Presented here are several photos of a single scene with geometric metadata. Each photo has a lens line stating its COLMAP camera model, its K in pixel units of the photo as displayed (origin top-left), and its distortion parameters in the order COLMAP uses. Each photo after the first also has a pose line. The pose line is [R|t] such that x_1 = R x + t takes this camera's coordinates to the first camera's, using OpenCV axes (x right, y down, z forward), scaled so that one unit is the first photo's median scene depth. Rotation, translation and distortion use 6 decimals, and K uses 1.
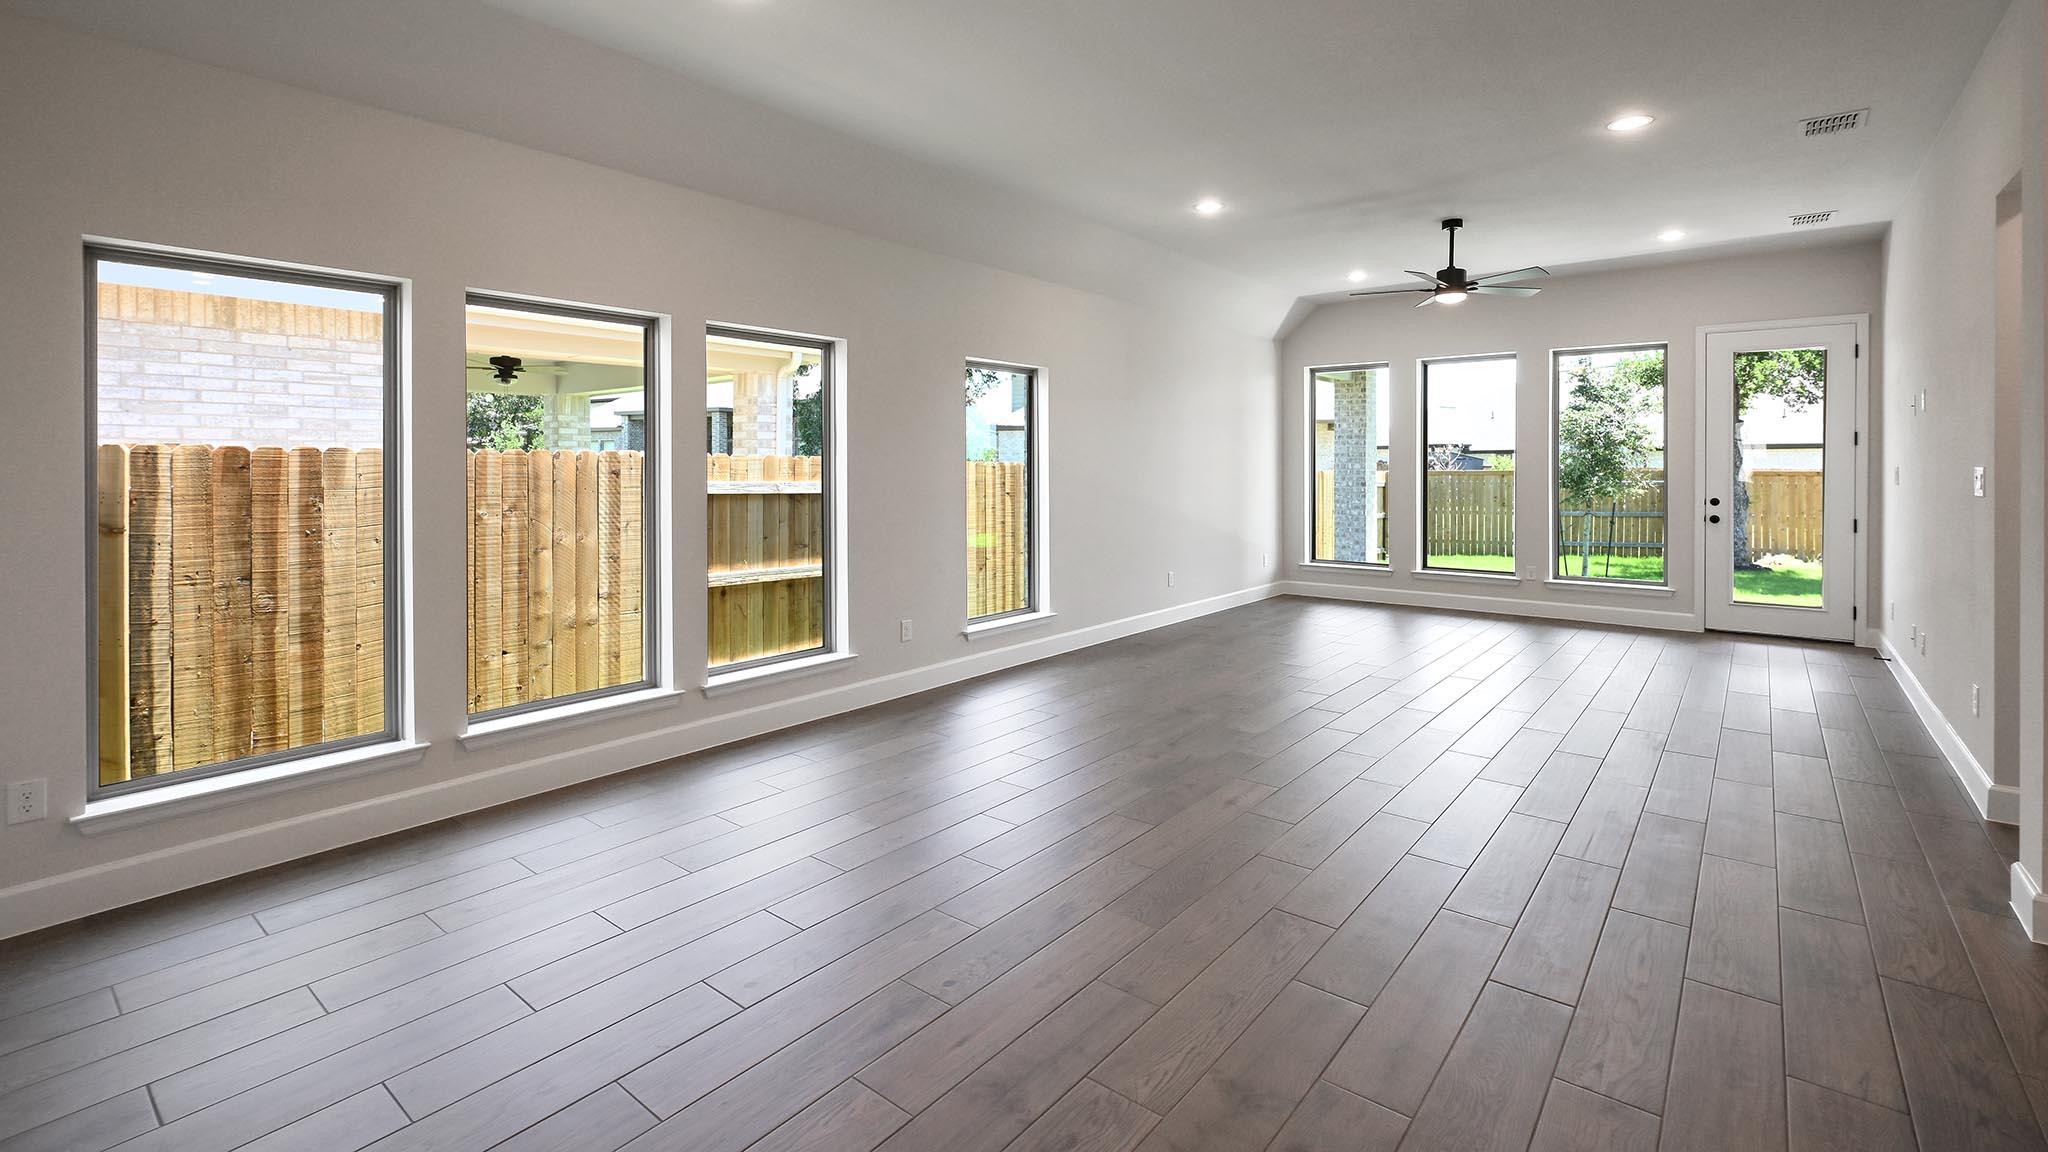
lens RADIAL K [[892.1, 0, 1024.0], [0, 892.1, 576.0], [0, 0, 1]] dist [-0.011403, -0.000233]
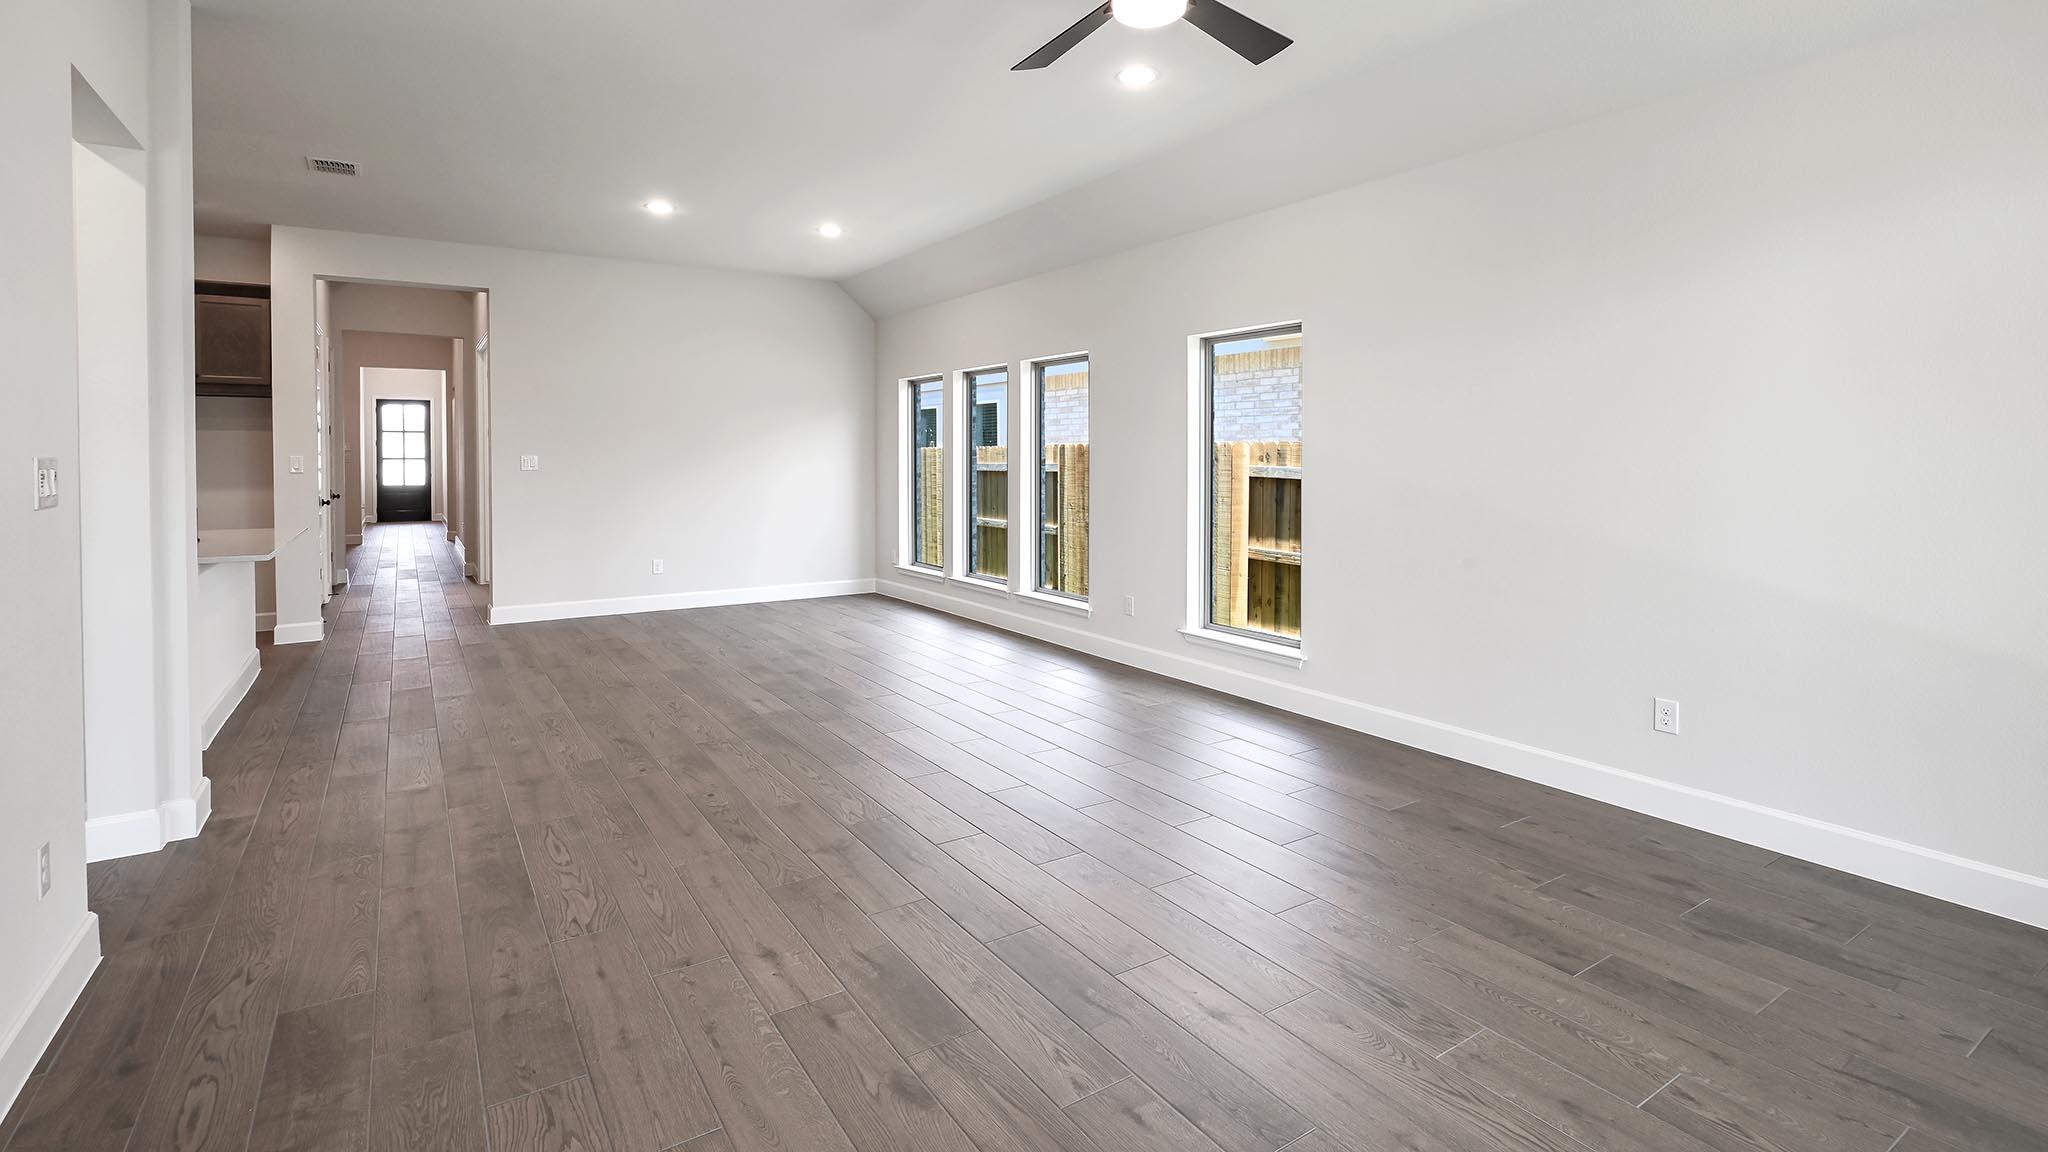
lens RADIAL K [[937.2, 0, 1024.0], [0, 937.2, 576.0], [0, 0, 1]] dist [0.000703, 0.000286]
pose [[-0.303374, 0.118438, -0.945482, 0.983931], [-0.118419, 0.979867, 0.160741, -0.140768], [0.945485, 0.160727, -0.283241, 1.207649]]
